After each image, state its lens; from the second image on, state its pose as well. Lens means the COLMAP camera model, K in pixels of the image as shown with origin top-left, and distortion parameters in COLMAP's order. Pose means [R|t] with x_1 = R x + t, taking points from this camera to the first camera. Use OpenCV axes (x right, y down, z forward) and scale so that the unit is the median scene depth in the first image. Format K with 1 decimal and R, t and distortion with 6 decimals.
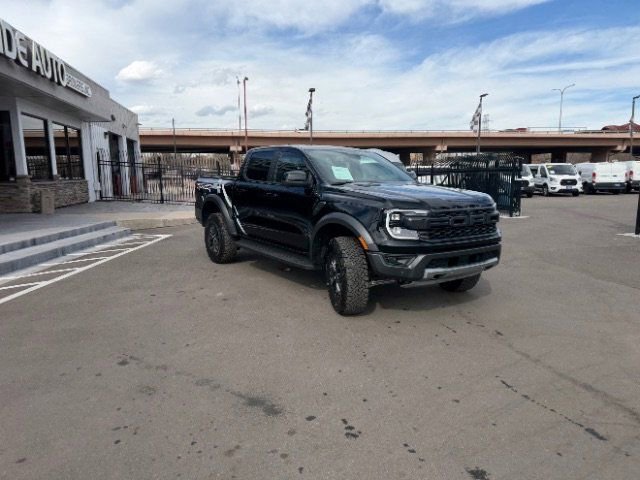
lens RADIAL K [[450.0, 0, 318.1], [0, 450.0, 242.1], [0, 0, 1]] dist [0.027300, -0.034271]
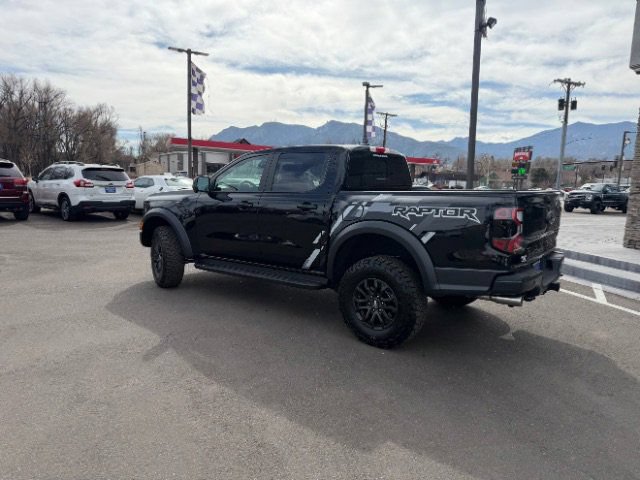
lens RADIAL K [[450.0, 0, 316.8], [0, 450.0, 244.3], [0, 0, 1]] dist [0.027300, -0.034271]
pose [[-0.959203, 0.018111, -0.282138, 0.223620], [-0.065088, 0.956993, 0.282714, -0.270494], [0.275125, 0.289544, -0.916772, 1.754121]]
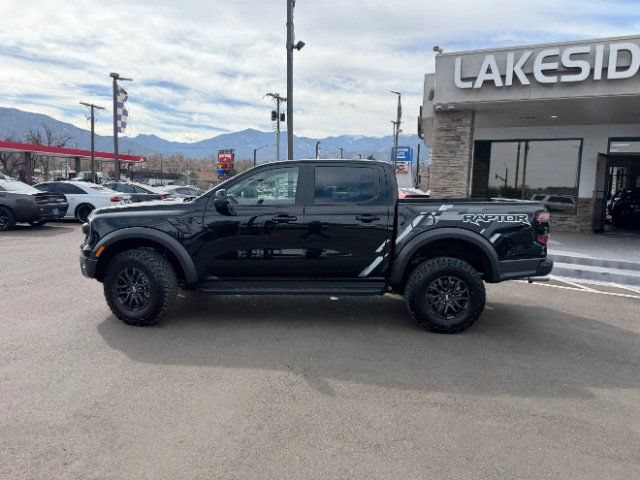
lens RADIAL K [[450.0, 0, 316.3], [0, 450.0, 236.2], [0, 0, 1]] dist [0.027300, -0.034271]
pose [[-0.587376, 0.077368, -0.805608, 0.671699], [-0.144757, 0.969325, 0.198634, -0.235821], [0.796263, 0.233290, -0.558158, 1.460378]]
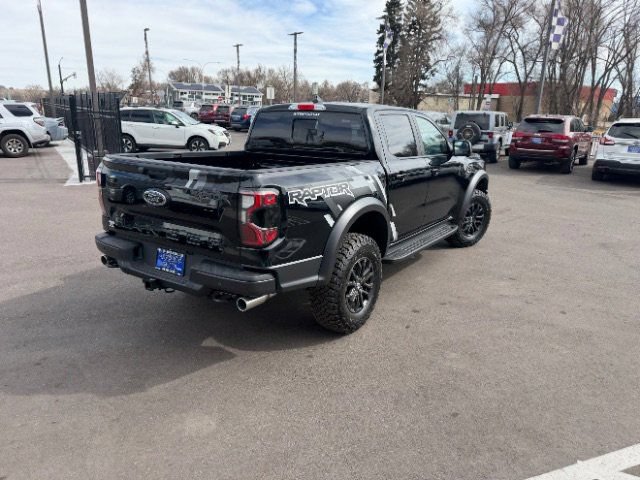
lens RADIAL K [[450.0, 0, 324.6], [0, 450.0, 244.8], [0, 0, 1]] dist [0.027300, -0.034271]
pose [[-0.350174, -0.267283, 0.897741, -0.716069], [0.121879, 0.937274, 0.326594, -0.239883], [-0.928722, 0.223781, -0.295632, 1.275580]]
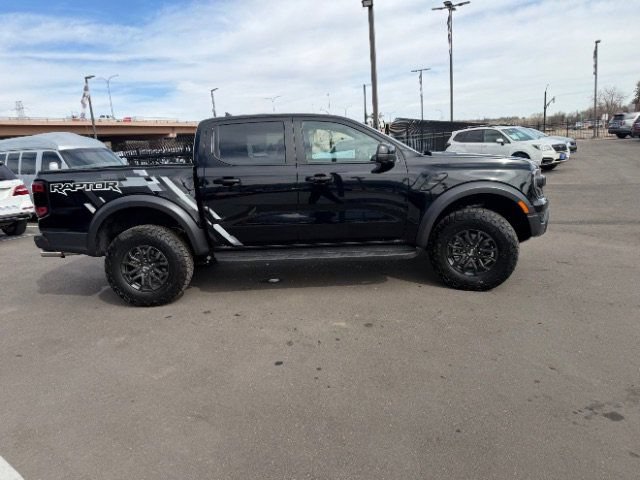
lens RADIAL K [[450.0, 0, 317.9], [0, 450.0, 240.0], [0, 0, 1]] dist [0.027300, -0.034271]
pose [[0.597436, -0.195863, 0.777630, -0.607010], [0.182638, 0.977463, 0.105878, -0.073397], [-0.780842, 0.078770, 0.619743, 0.472100]]
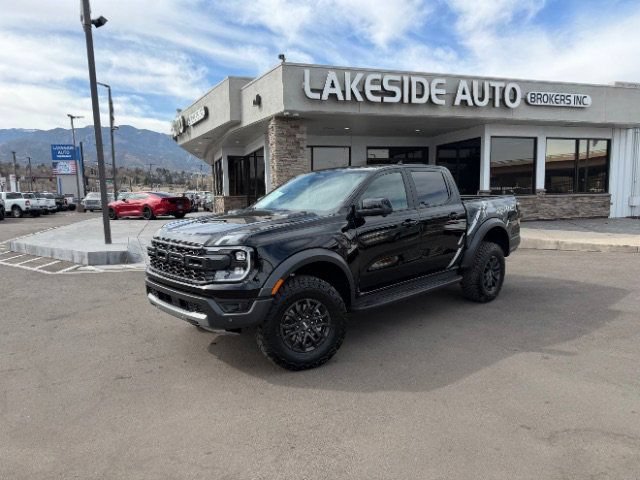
lens RADIAL K [[450.0, 0, 317.1], [0, 450.0, 245.5], [0, 0, 1]] dist [0.027300, -0.034271]
pose [[0.118183, 0.124482, -0.985158, 0.831954], [-0.134499, 0.984975, 0.108323, -0.136724], [0.983841, 0.119701, 0.133150, 0.774528]]
